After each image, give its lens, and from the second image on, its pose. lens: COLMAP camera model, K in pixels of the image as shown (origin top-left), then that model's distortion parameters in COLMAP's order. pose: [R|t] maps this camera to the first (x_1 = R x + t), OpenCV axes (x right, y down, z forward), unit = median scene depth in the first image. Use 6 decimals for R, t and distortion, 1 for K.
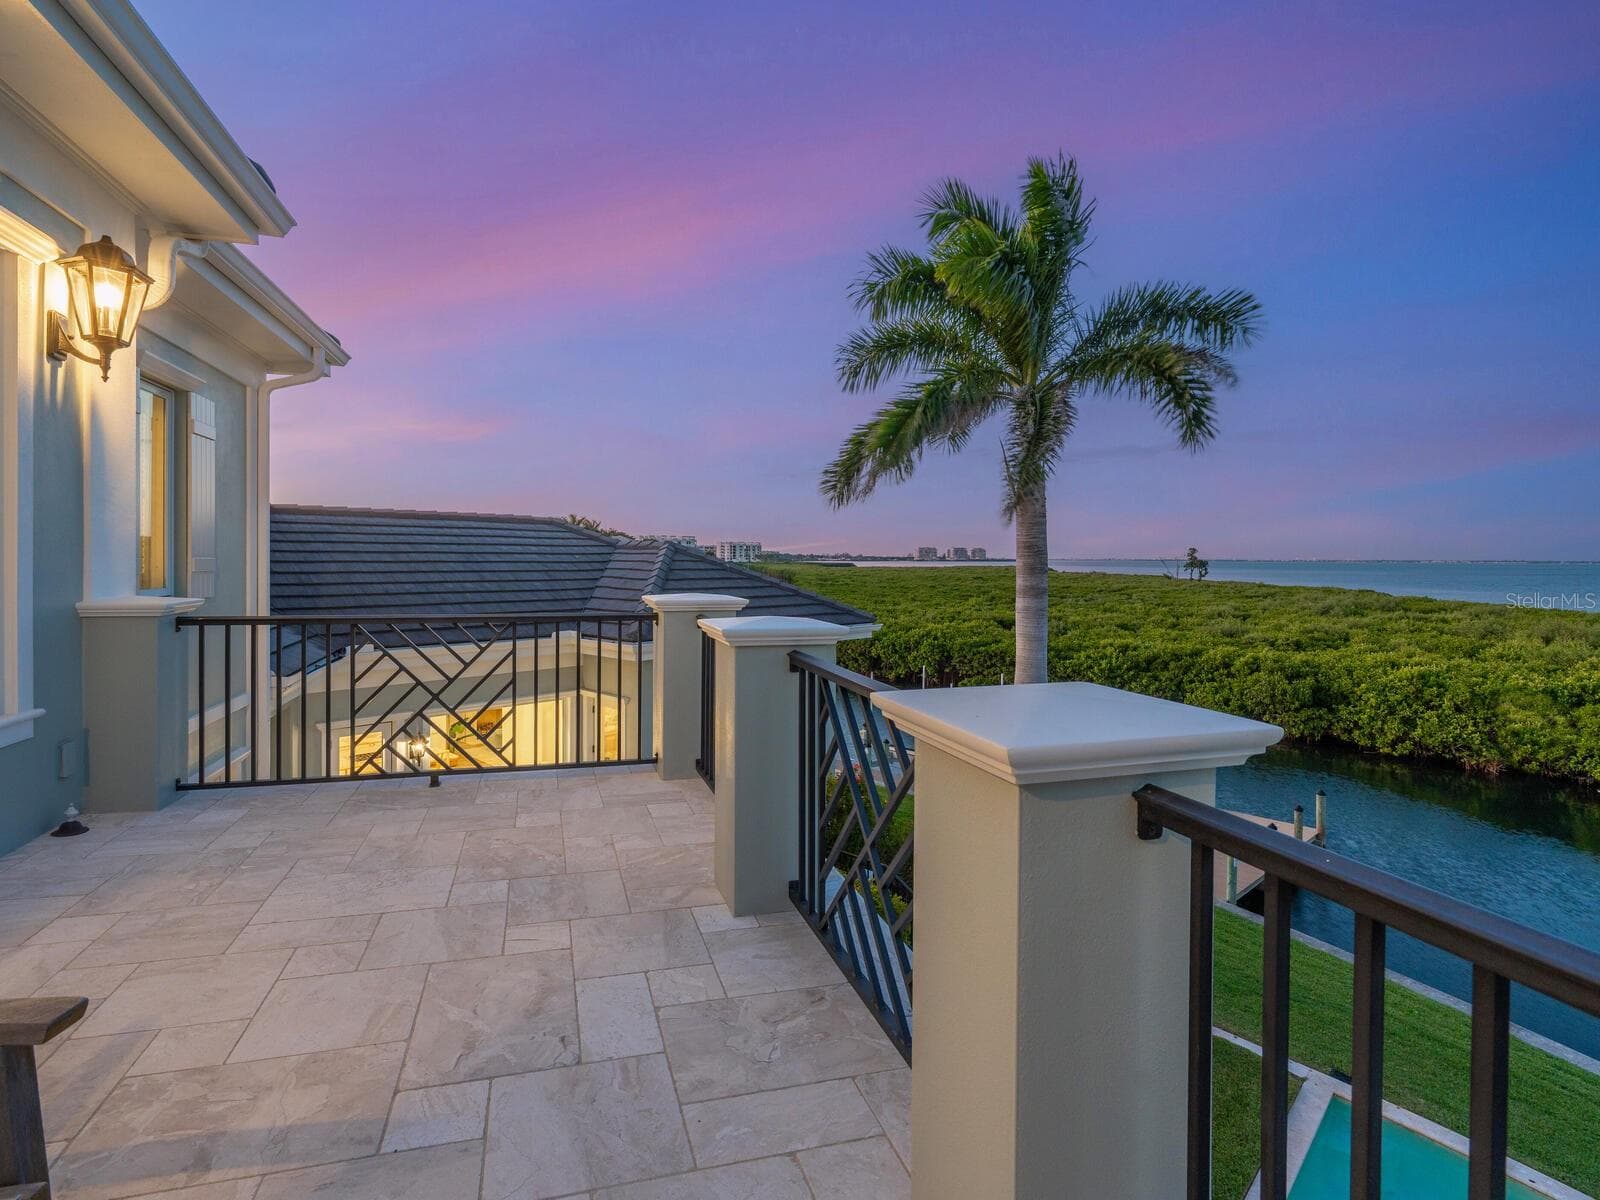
lens RADIAL K [[819.3, 0, 745.2], [0, 819.3, 598.1], [0, 0, 1]] dist [-0.003144, 0.003067]
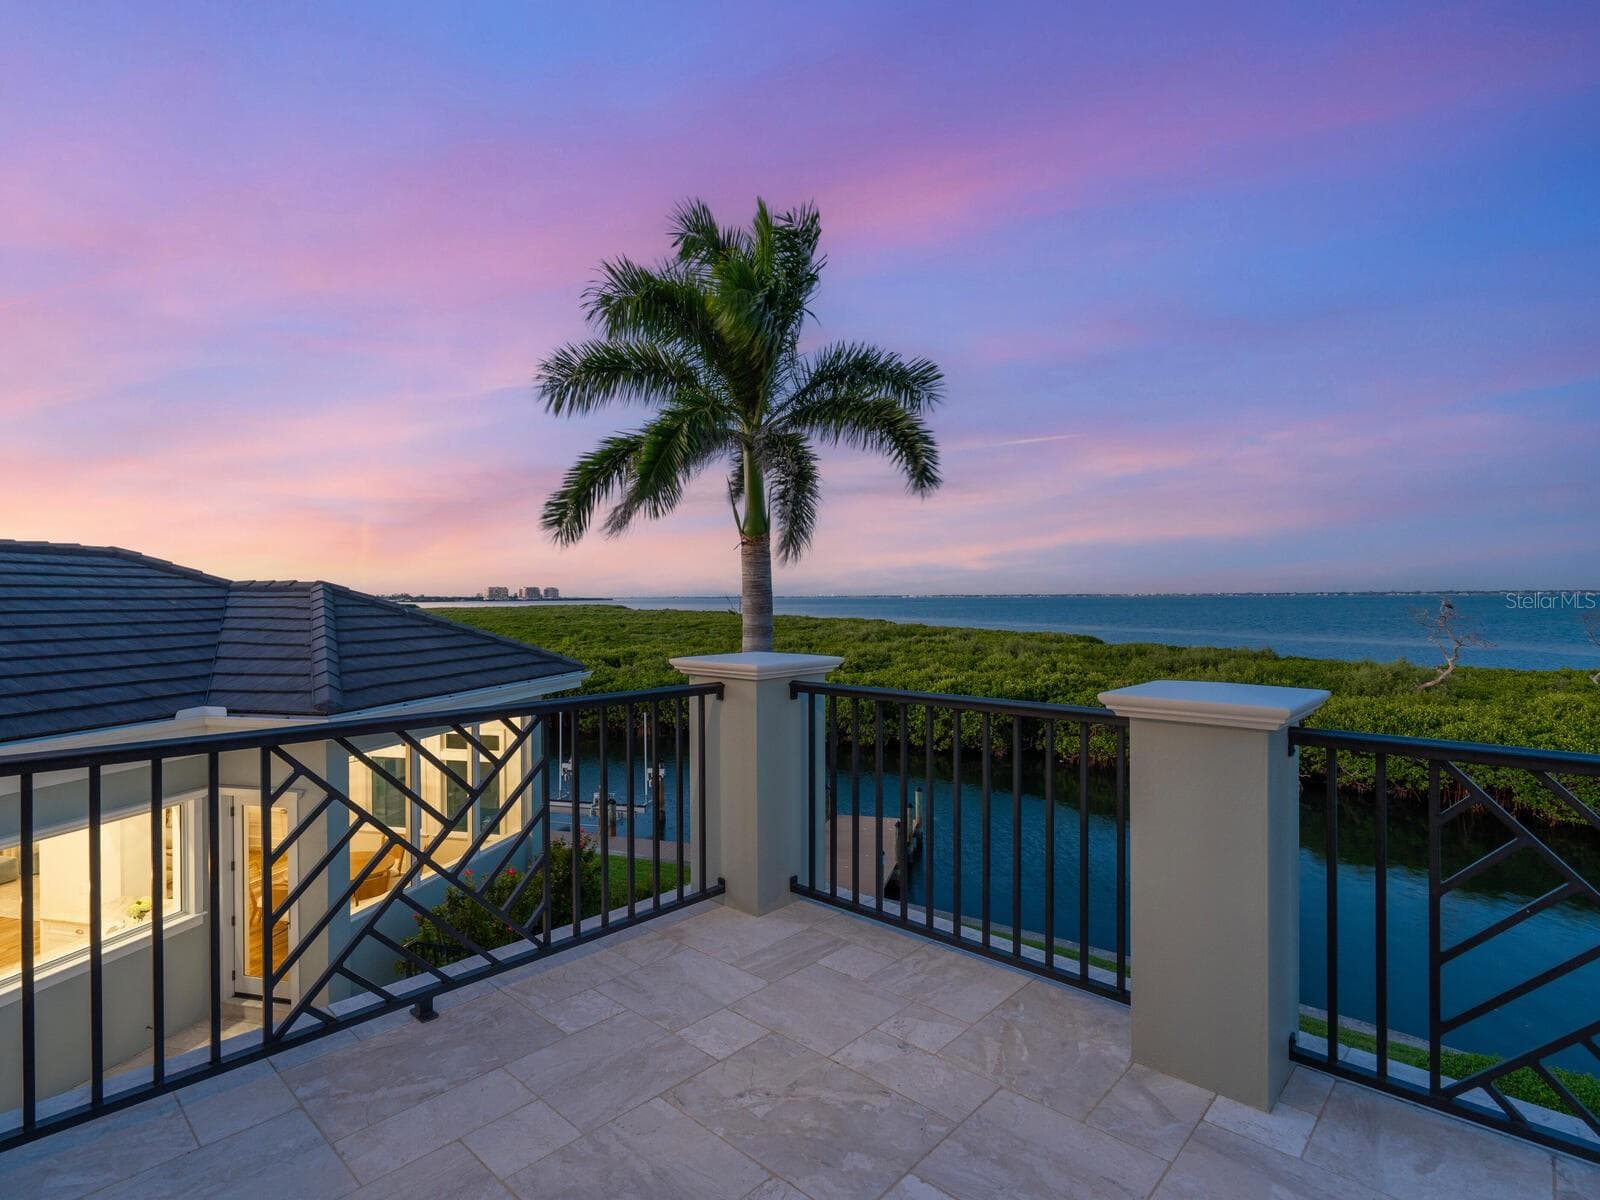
lens RADIAL K [[819.3, 0, 791.5], [0, 819.3, 615.4], [0, 0, 1]] dist [-0.003144, 0.003067]
pose [[0.846354, -0.022921, 0.532127, -0.146997], [0.037178, 0.999179, -0.016094, -0.008684], [-0.531321, 0.033404, 0.846512, 0.123037]]
